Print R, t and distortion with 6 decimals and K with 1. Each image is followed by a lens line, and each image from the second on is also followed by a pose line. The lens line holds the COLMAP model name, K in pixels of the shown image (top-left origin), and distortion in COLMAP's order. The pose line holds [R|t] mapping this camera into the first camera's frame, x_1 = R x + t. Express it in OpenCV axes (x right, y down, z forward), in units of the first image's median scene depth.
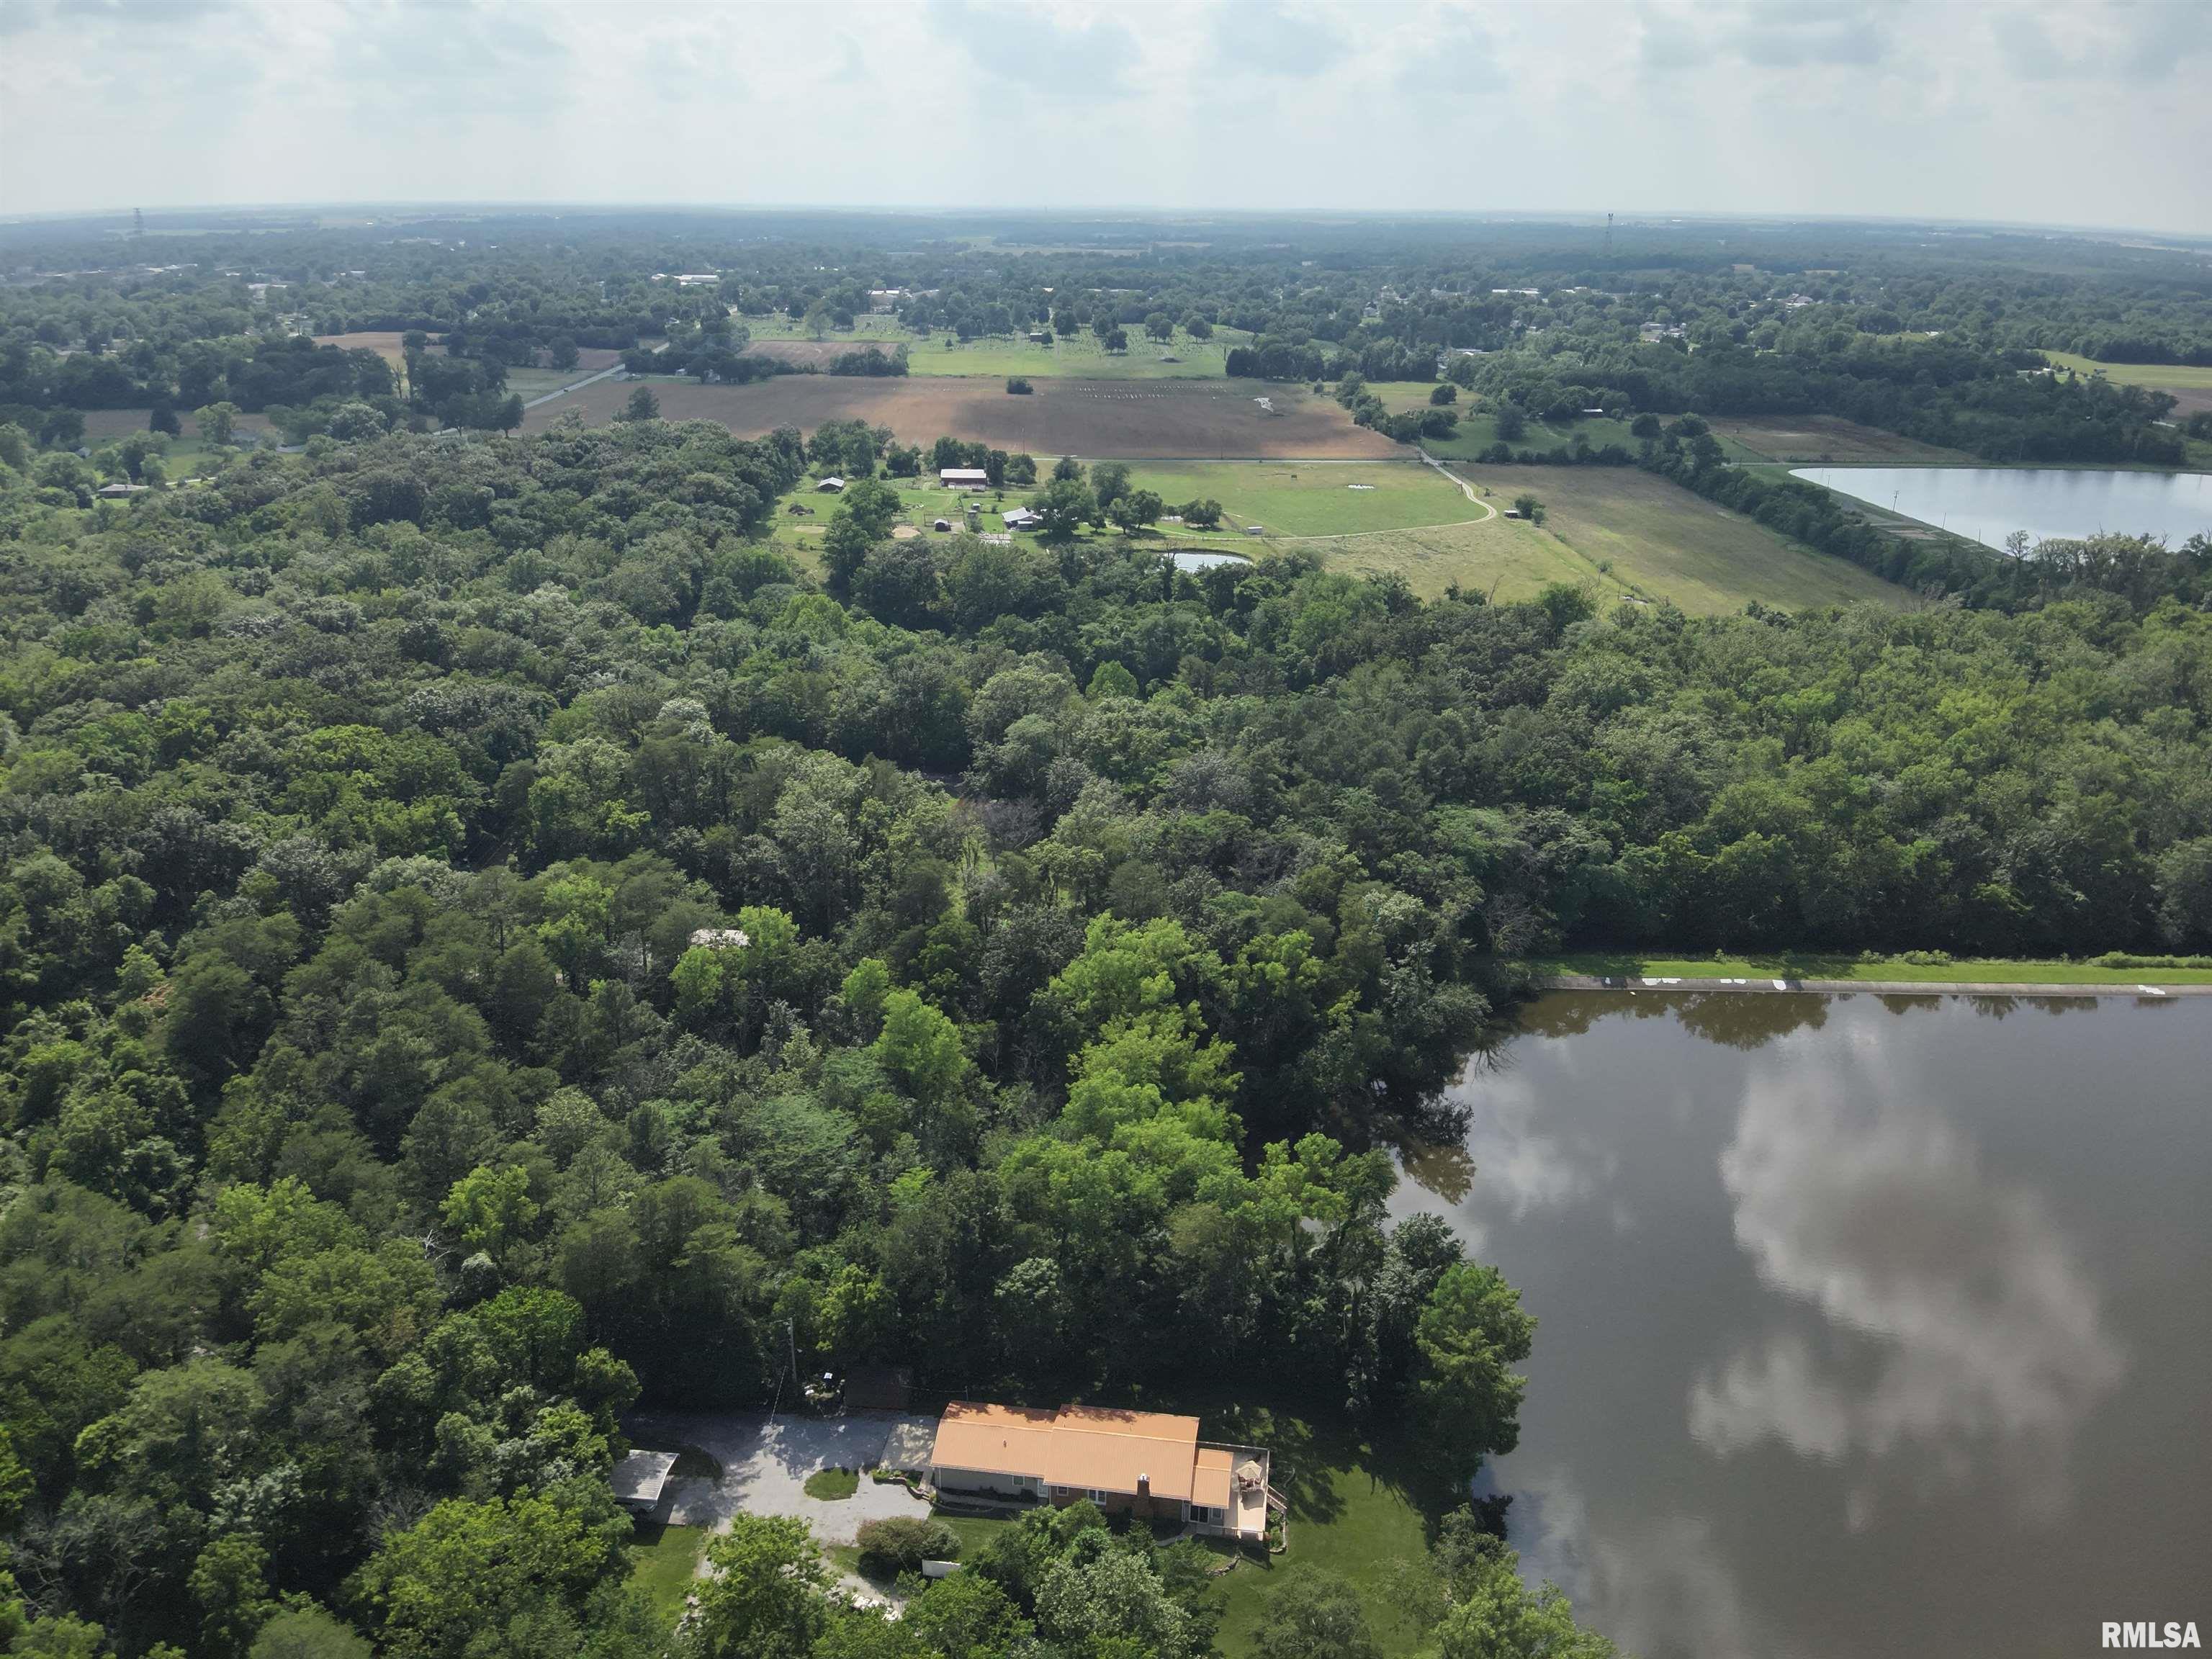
lens RADIAL K [[1602.7, 0, 1106.0], [0, 1602.7, 829.5], [0, 0, 1]] dist [0.158108, -0.310238]
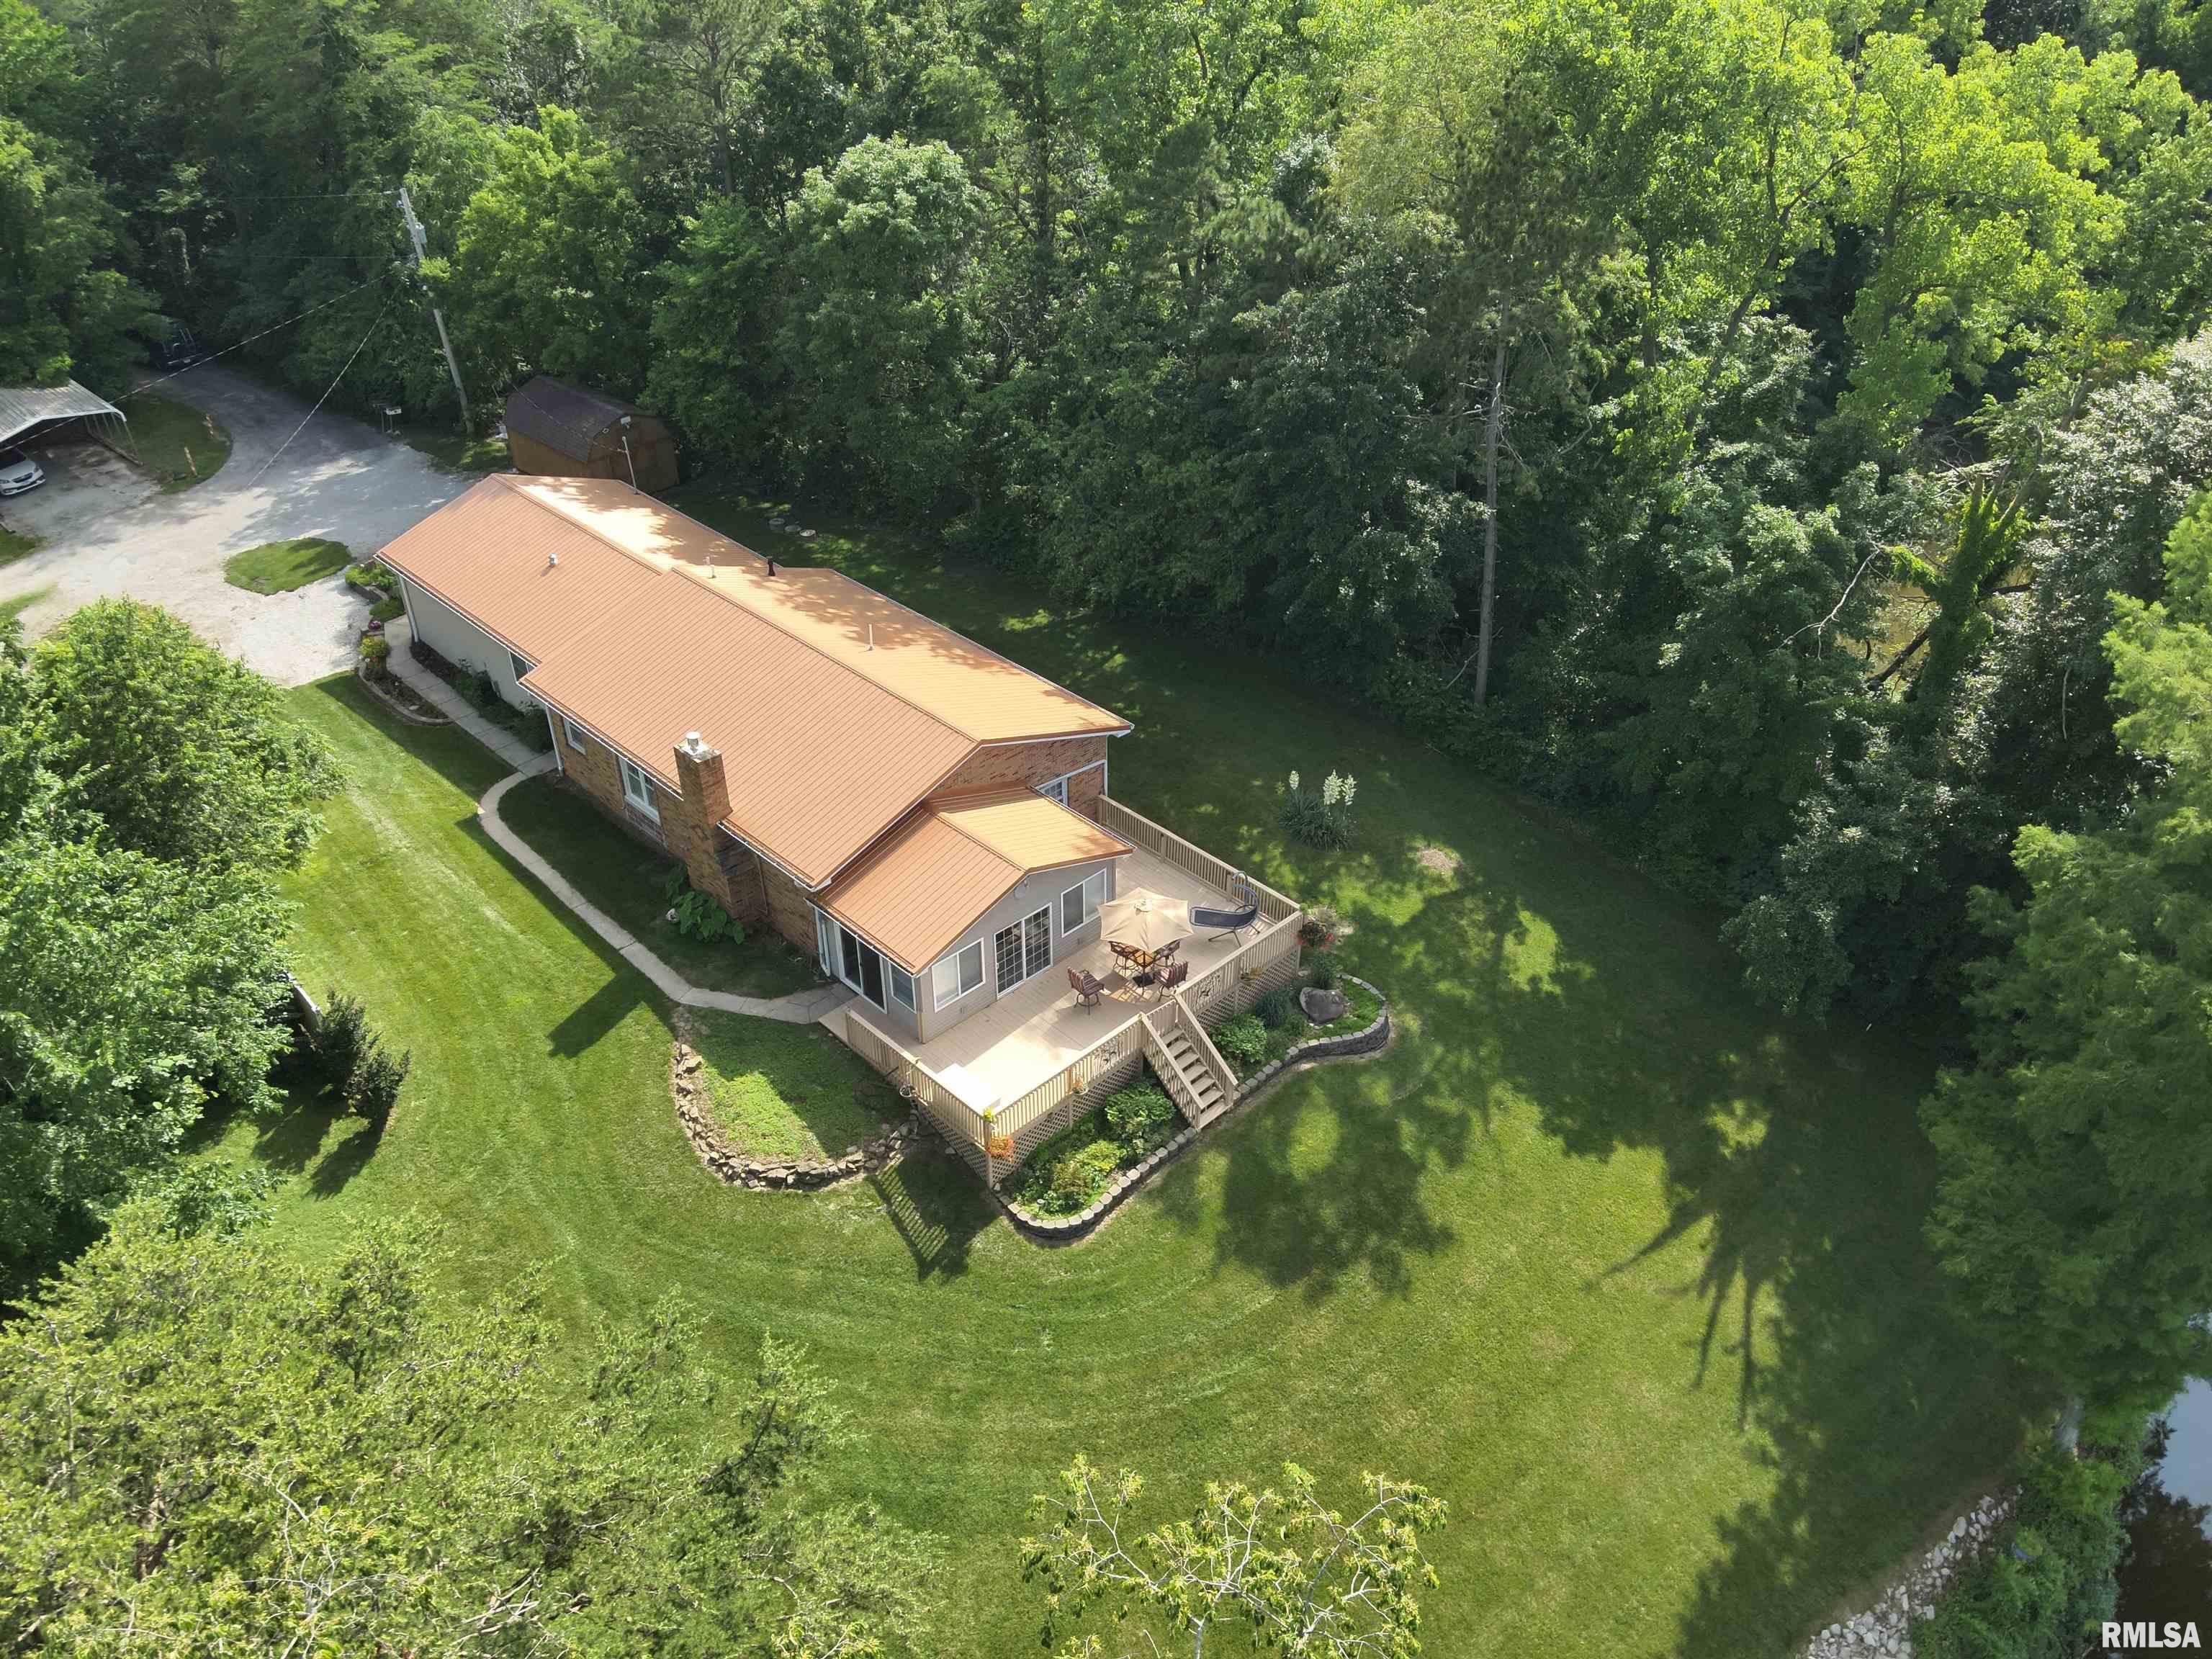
lens RADIAL K [[1602.7, 0, 1106.0], [0, 1602.7, 829.5], [0, 0, 1]] dist [0.158108, -0.310238]
pose [[0.791639, 0.339506, -0.507980, 0.190106], [-0.212067, 0.932399, 0.292678, 0.289026], [0.573005, -0.123969, 0.810121, 0.747578]]
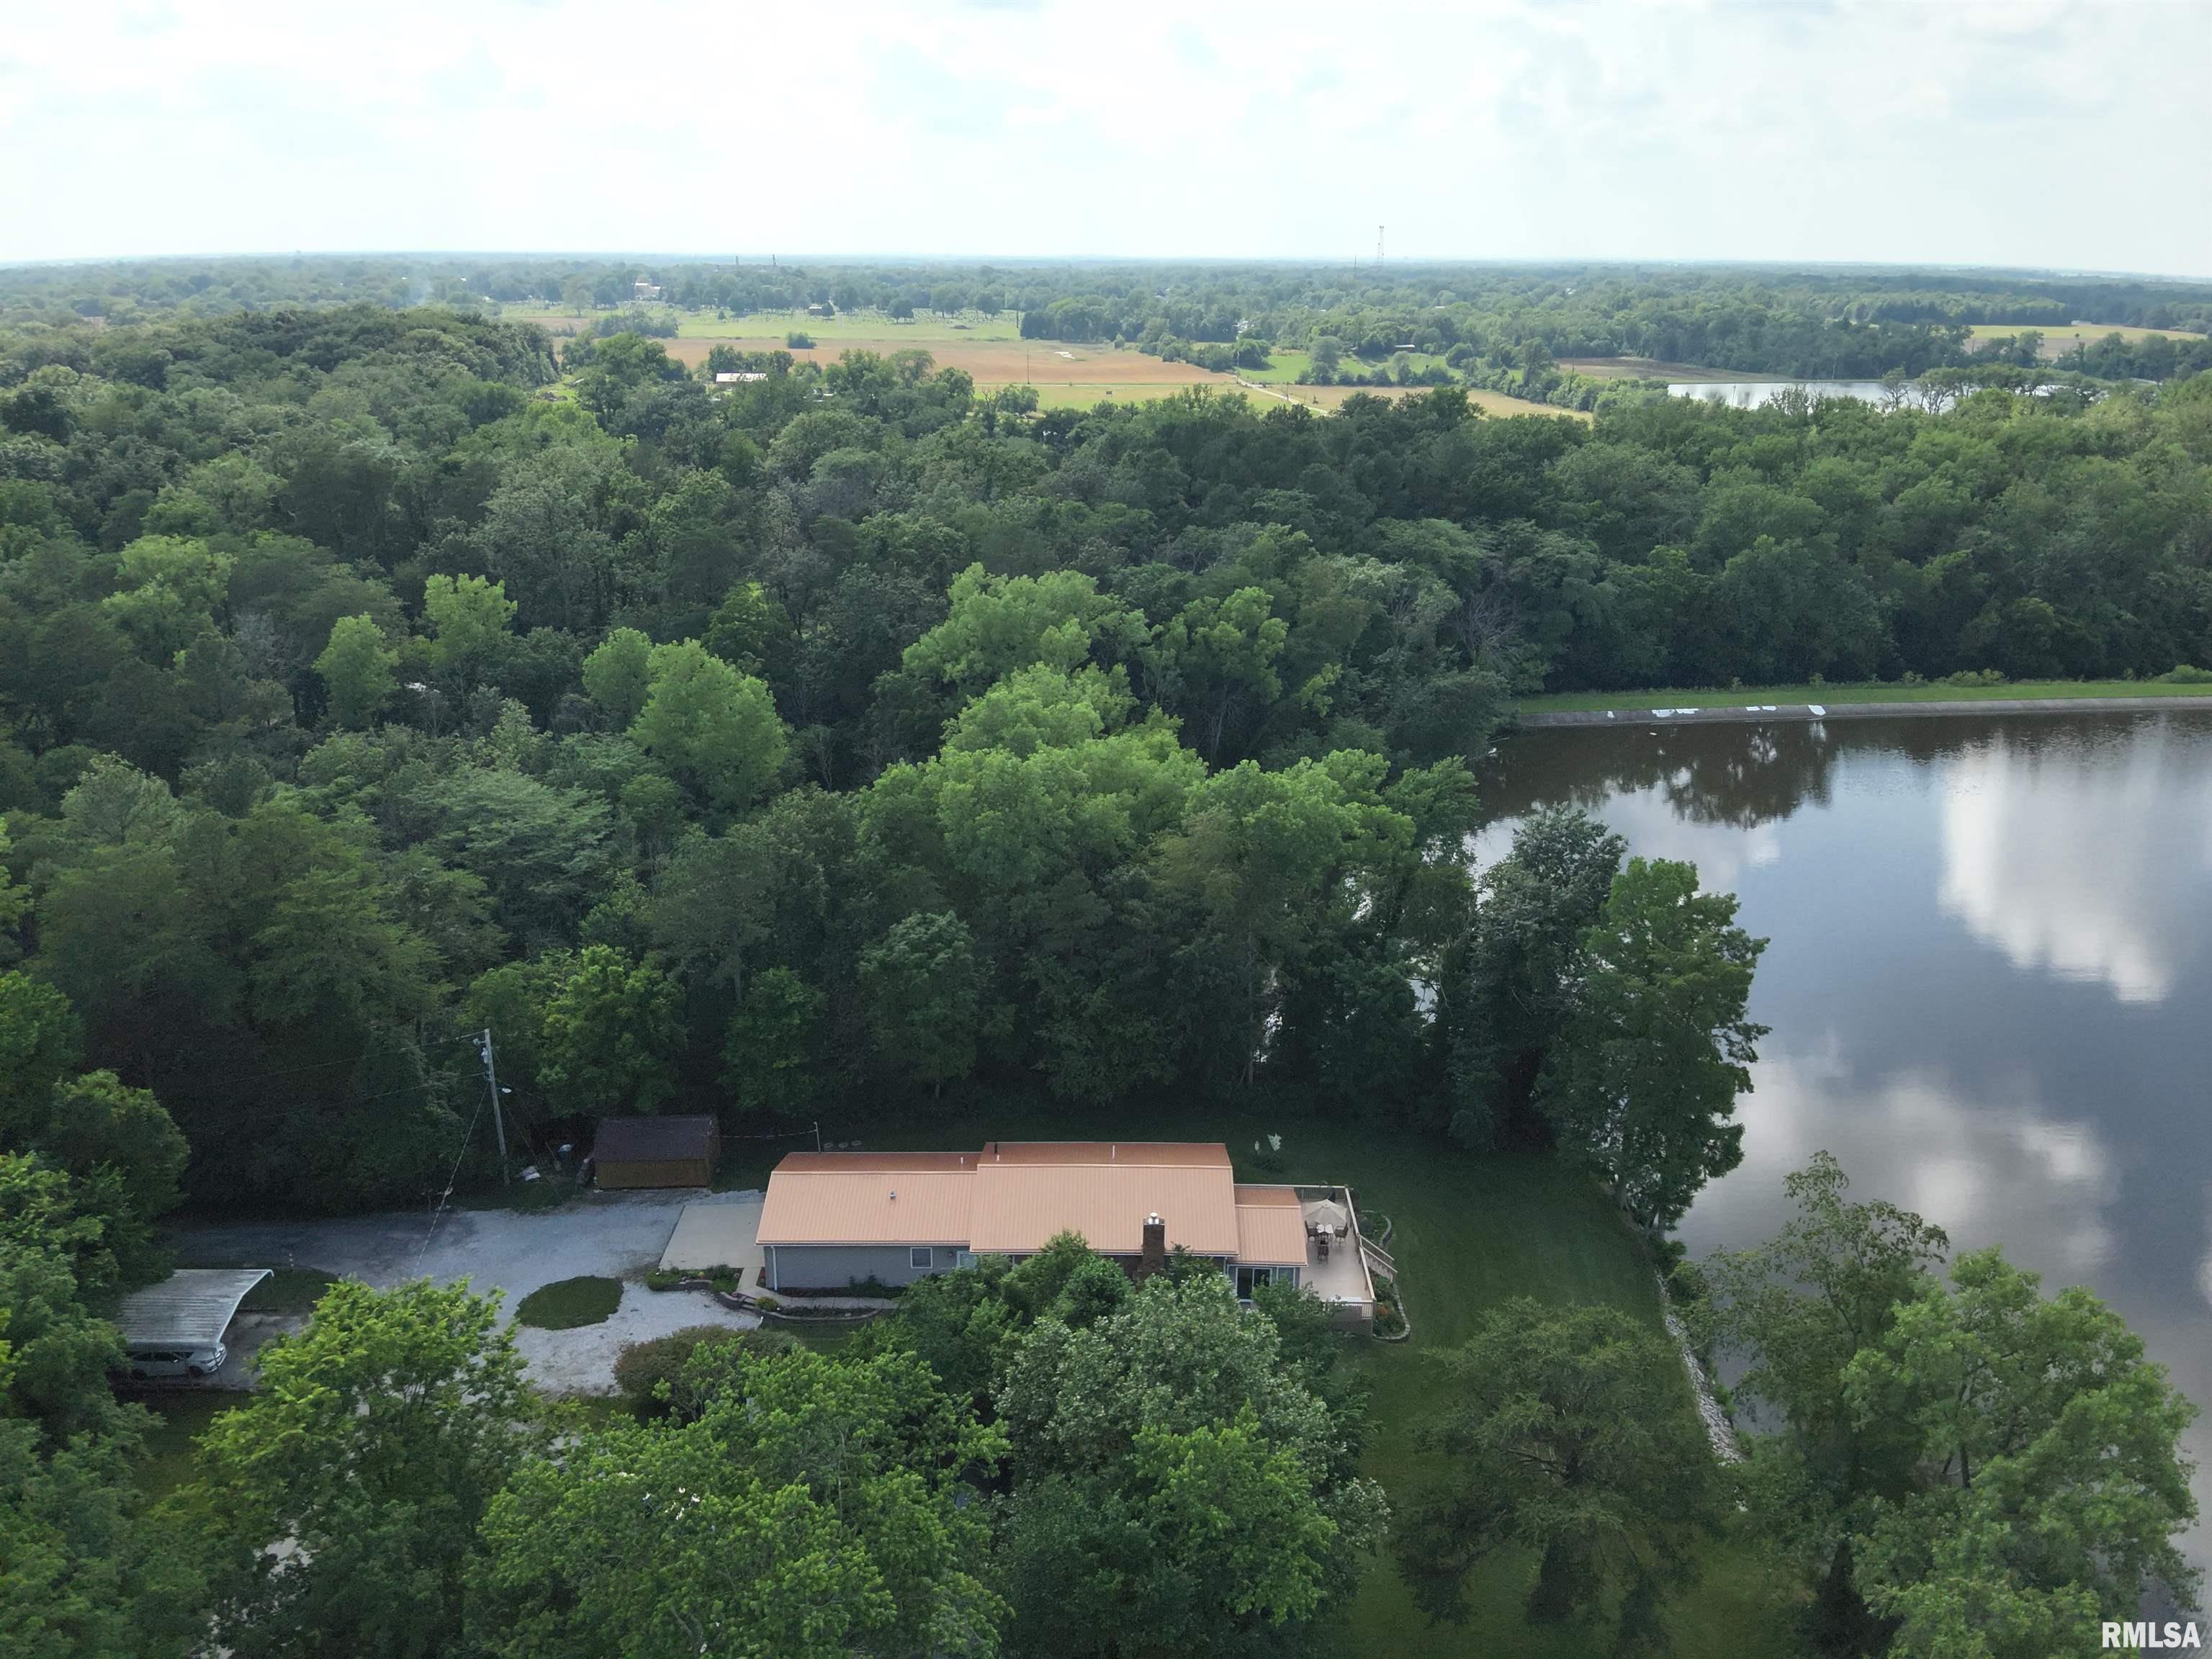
lens RADIAL K [[1602.7, 0, 1106.0], [0, 1602.7, 829.5], [0, 0, 1]] dist [0.158108, -0.310238]
pose [[0.991460, -0.043317, 0.123004, -0.049182], [0.046553, 0.998638, -0.023559, 0.251698], [-0.121816, 0.029084, 0.992127, 0.415207]]
